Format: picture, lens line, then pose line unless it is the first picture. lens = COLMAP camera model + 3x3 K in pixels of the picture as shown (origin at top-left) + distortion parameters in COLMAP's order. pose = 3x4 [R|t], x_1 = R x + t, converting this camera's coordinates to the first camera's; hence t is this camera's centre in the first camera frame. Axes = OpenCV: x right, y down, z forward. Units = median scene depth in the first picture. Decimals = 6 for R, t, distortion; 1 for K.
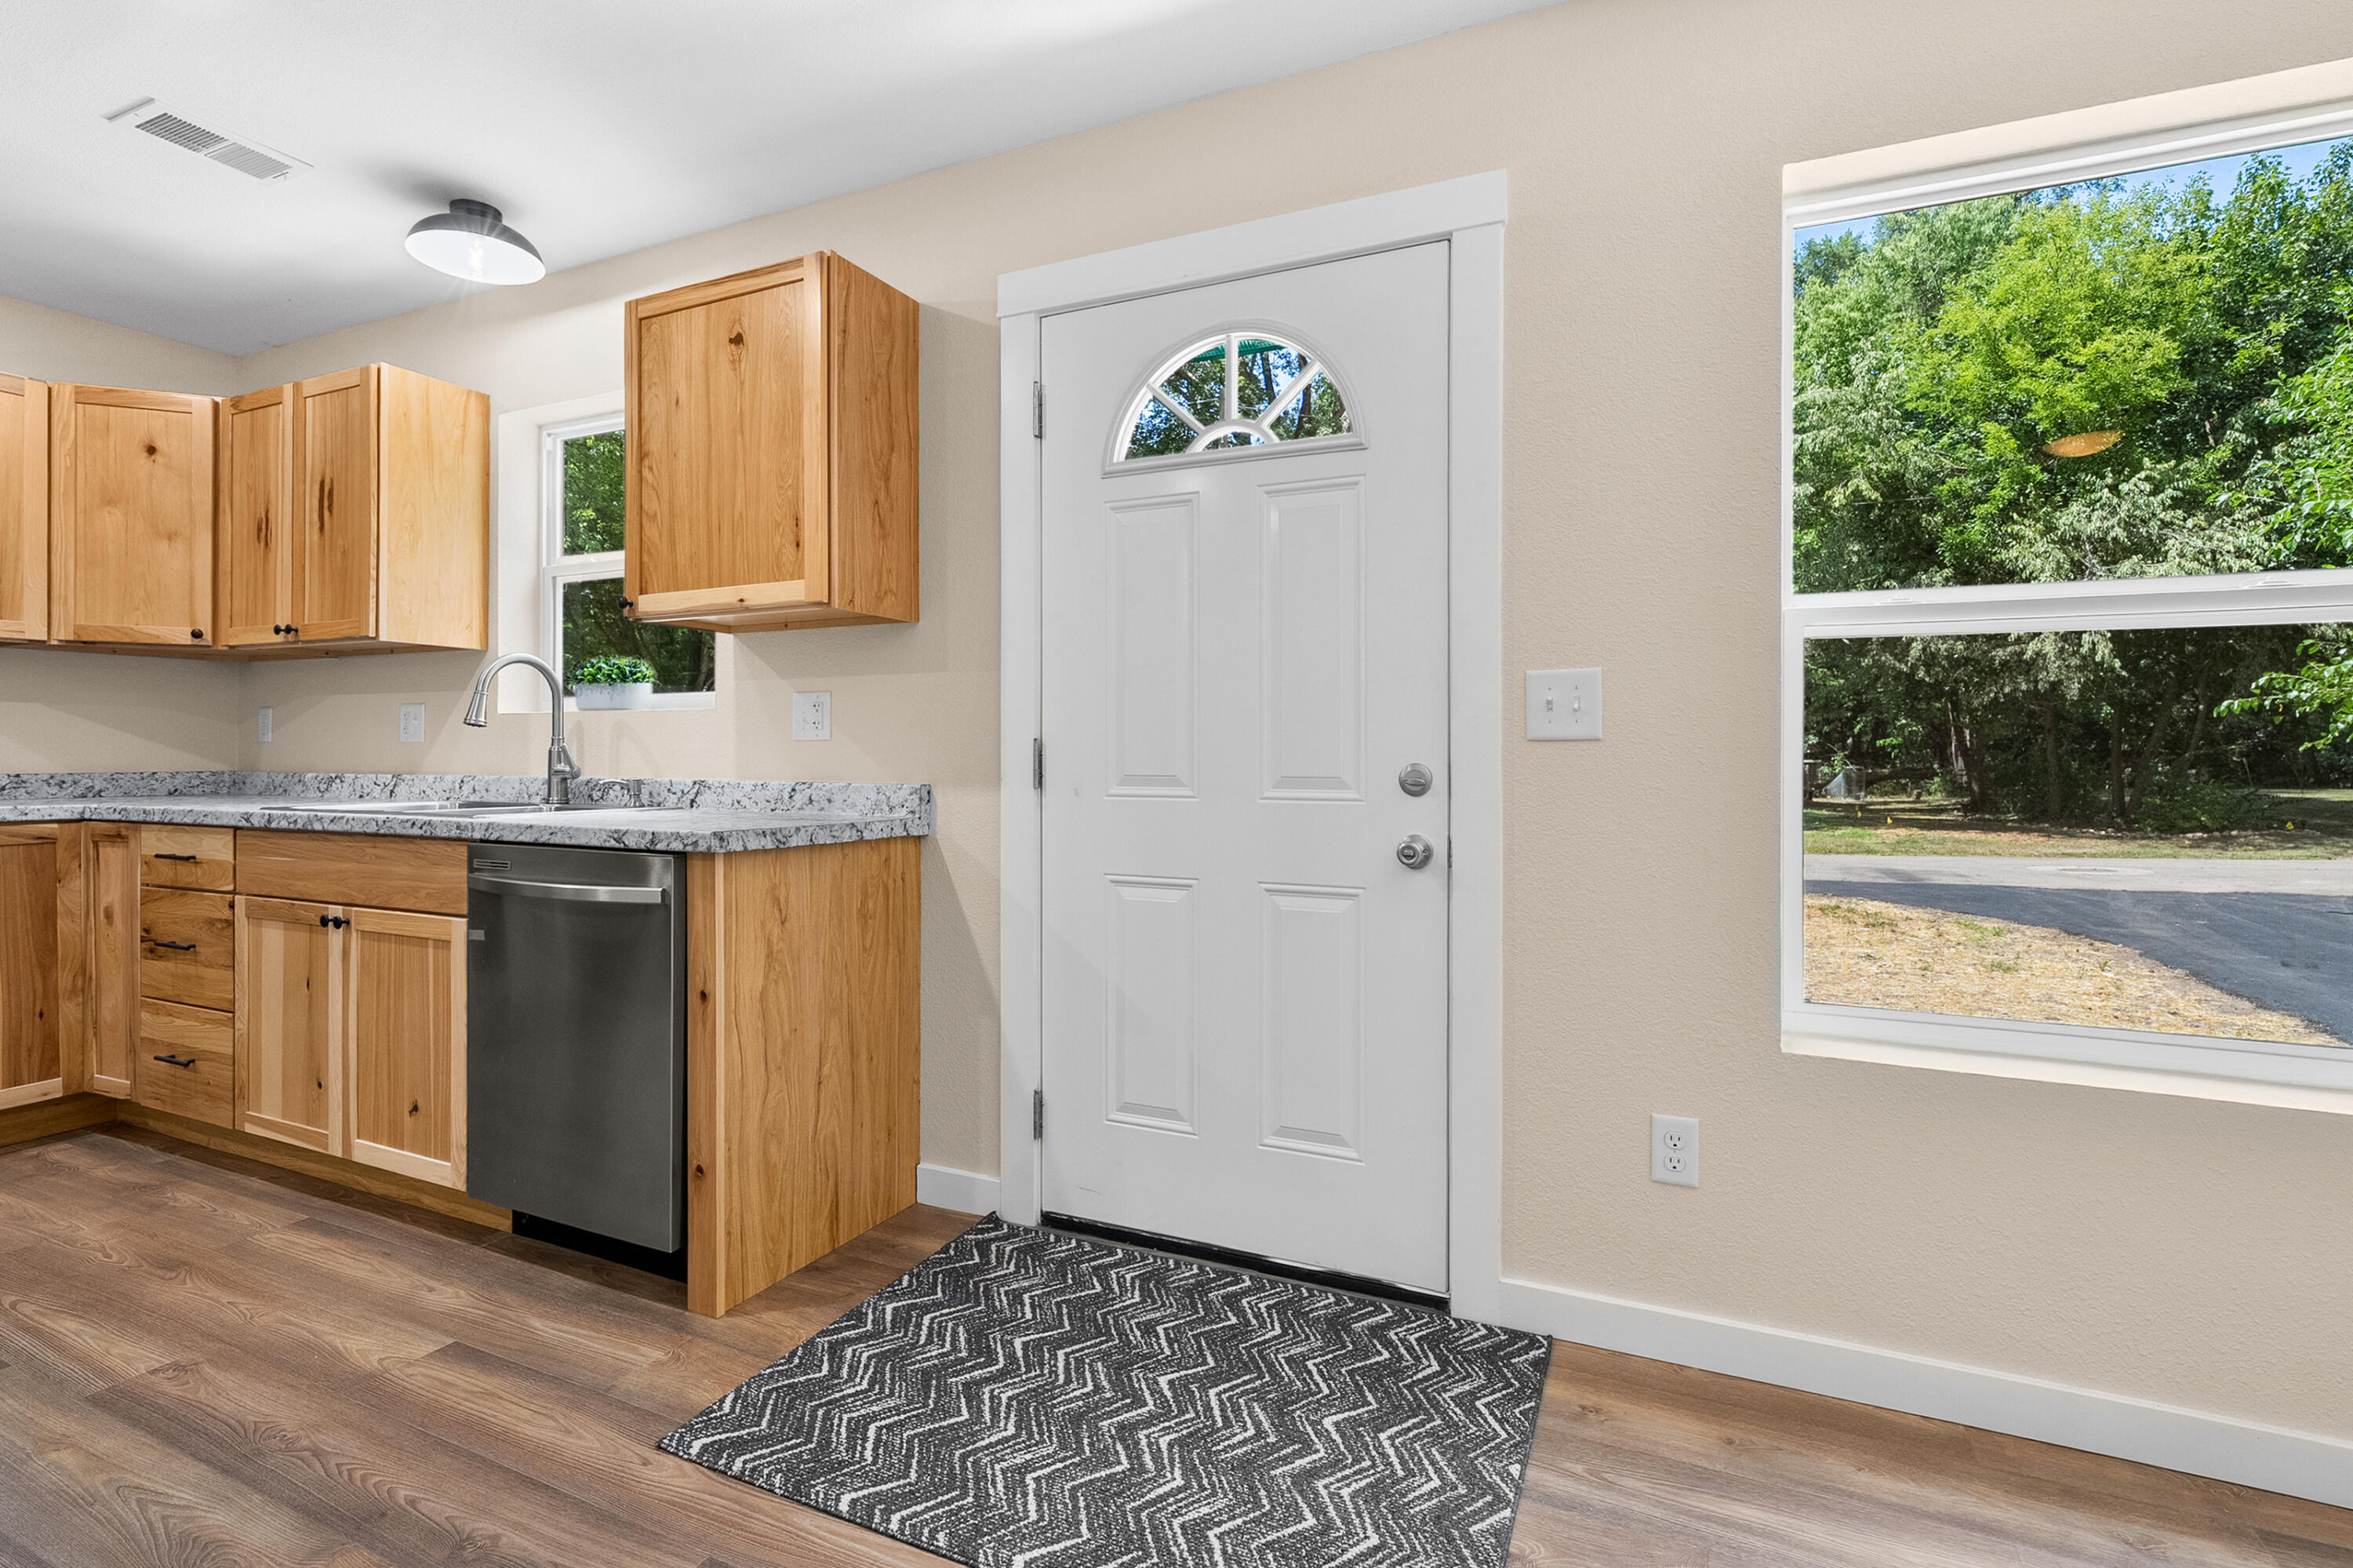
lens RADIAL K [[1076.5, 0, 1166.8], [0, 1076.5, 764.7], [0, 0, 1]] dist [-0.008441, 0.000055]
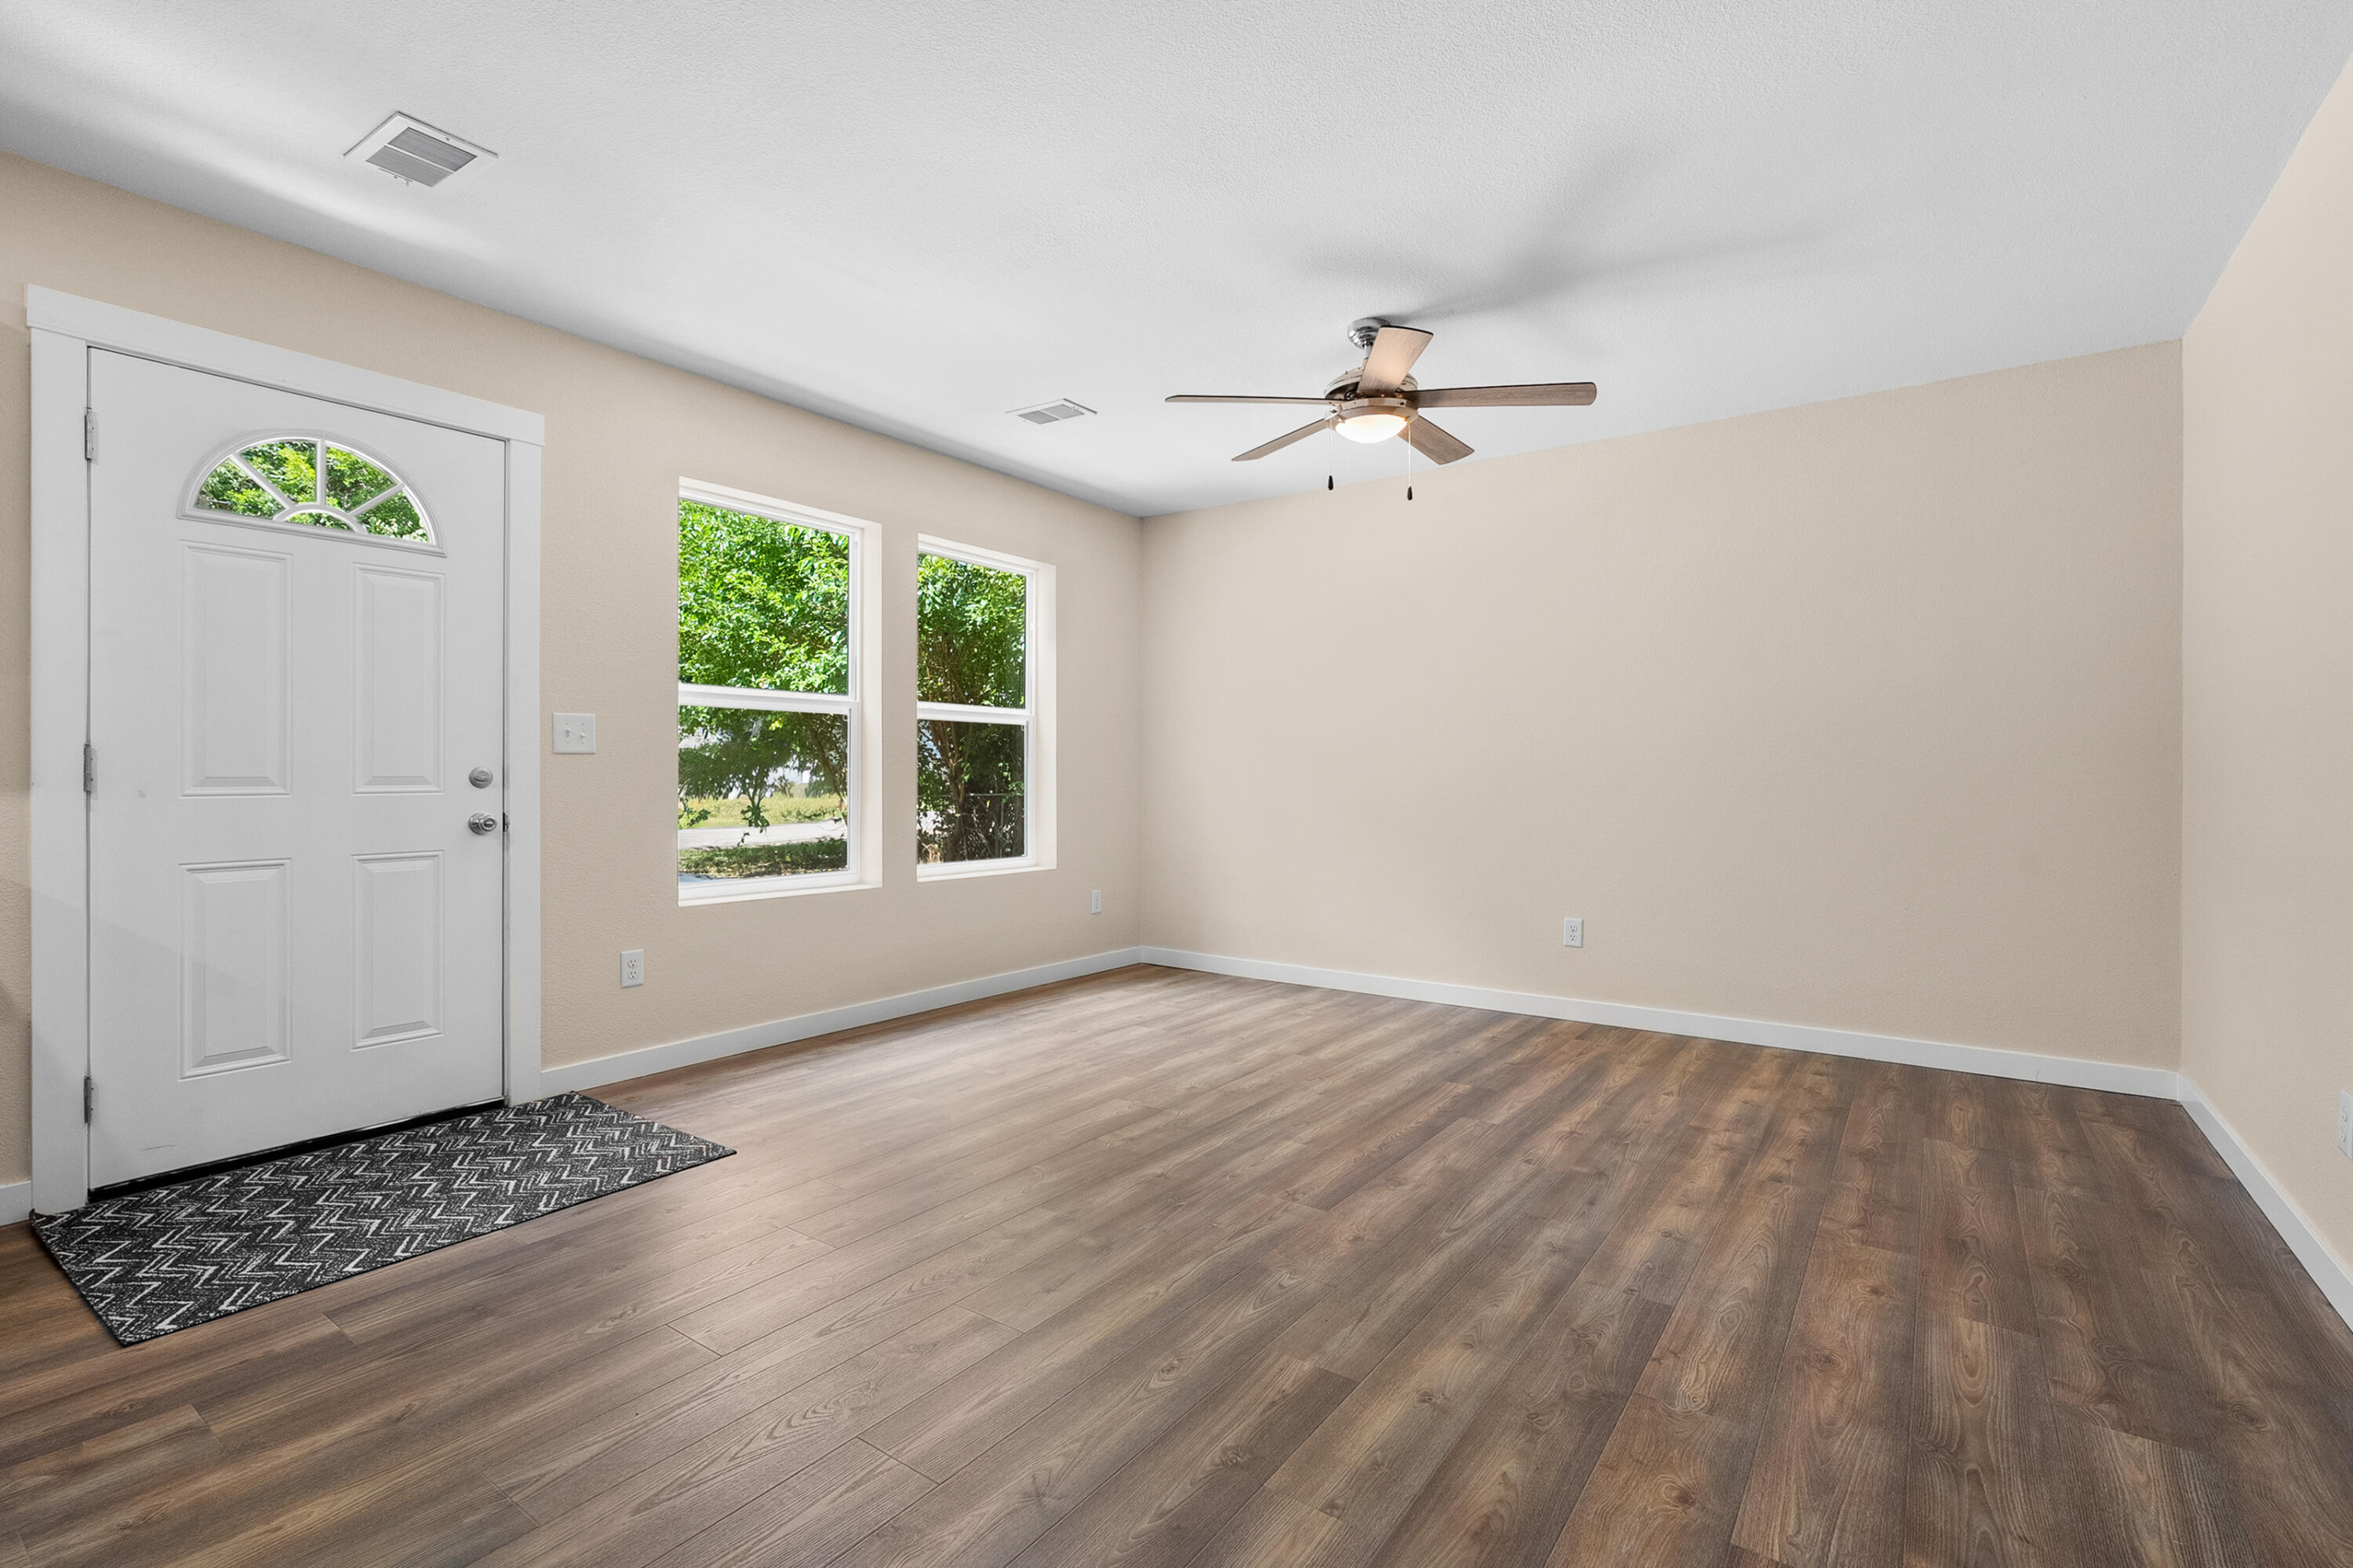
lens RADIAL K [[1076.5, 0, 1171.2], [0, 1076.5, 776.0], [0, 0, 1]] dist [-0.008441, 0.000055]
pose [[0.199031, -0.012143, 0.979918, -0.904214], [0.001170, 0.999925, 0.012154, -0.004302], [-0.979992, -0.001272, 0.199031, -0.241277]]
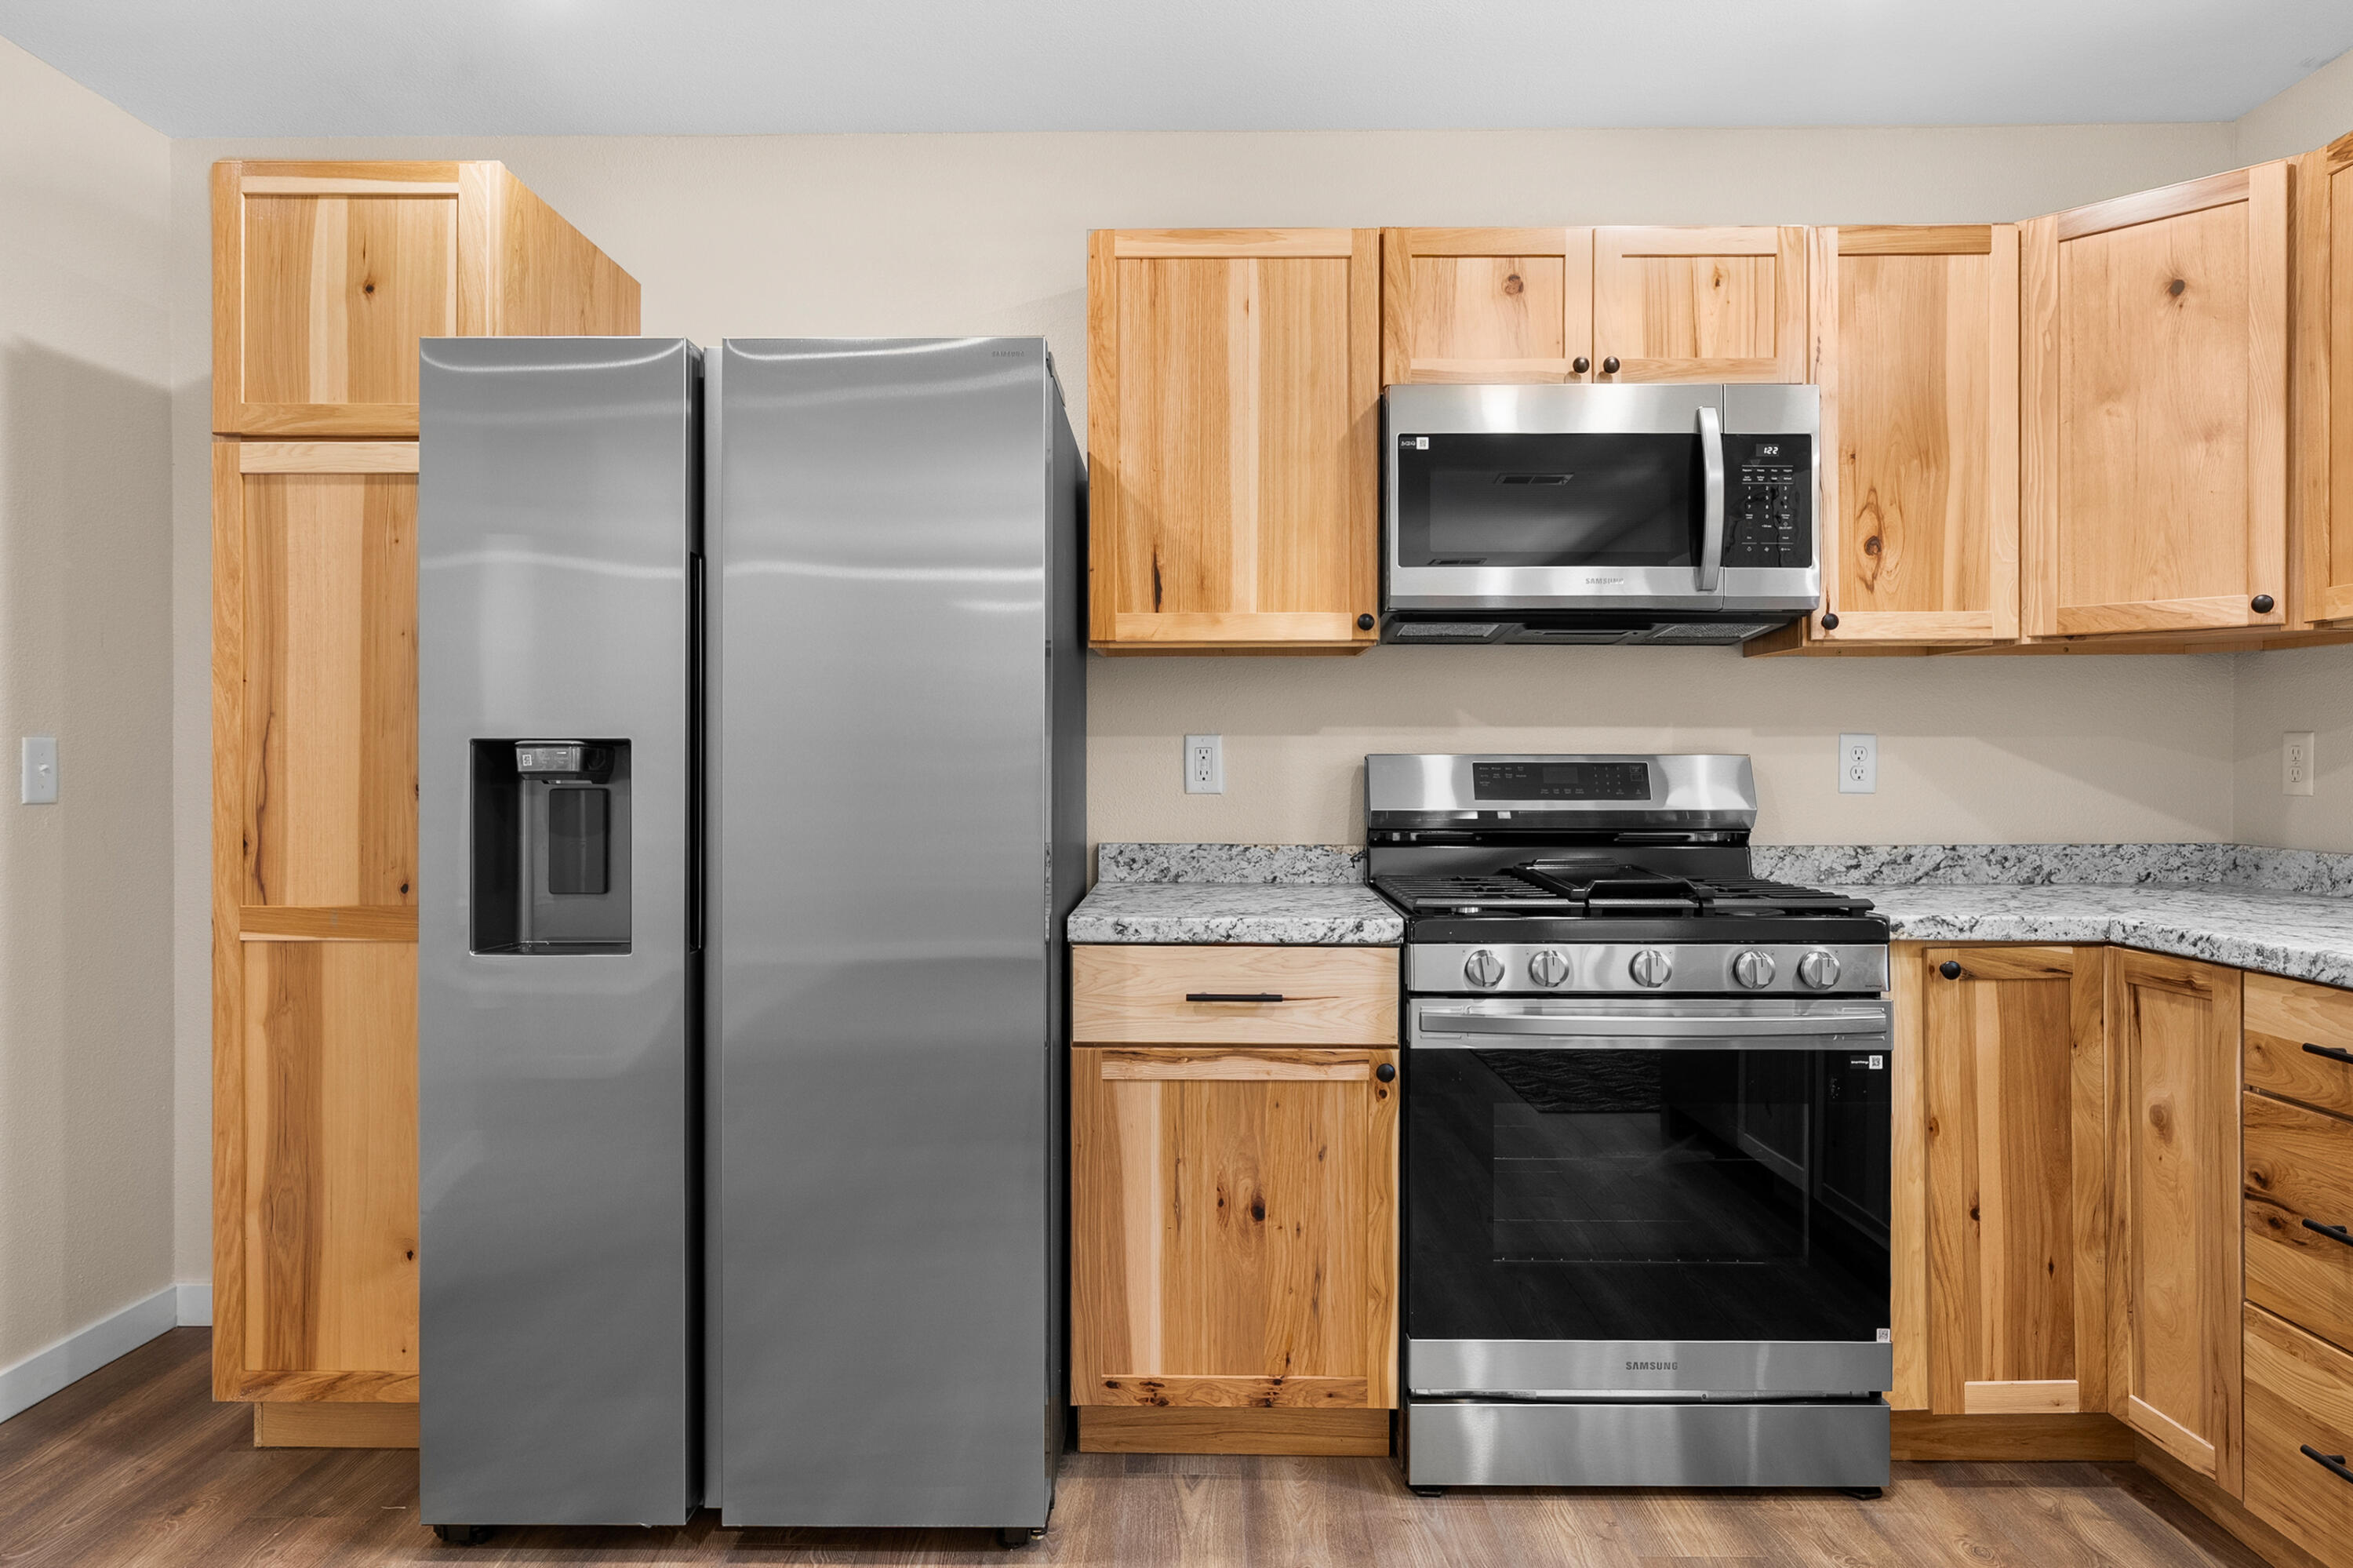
lens RADIAL K [[1424.1, 0, 1192.0], [0, 1424.1, 761.7], [0, 0, 1]] dist [-0.006194, 0.002826]
pose [[0.400028, -0.004948, -0.916490, -0.594852], [-0.000348, 0.999985, -0.005550, -0.049623], [0.916503, 0.002539, 0.400020, 0.276633]]
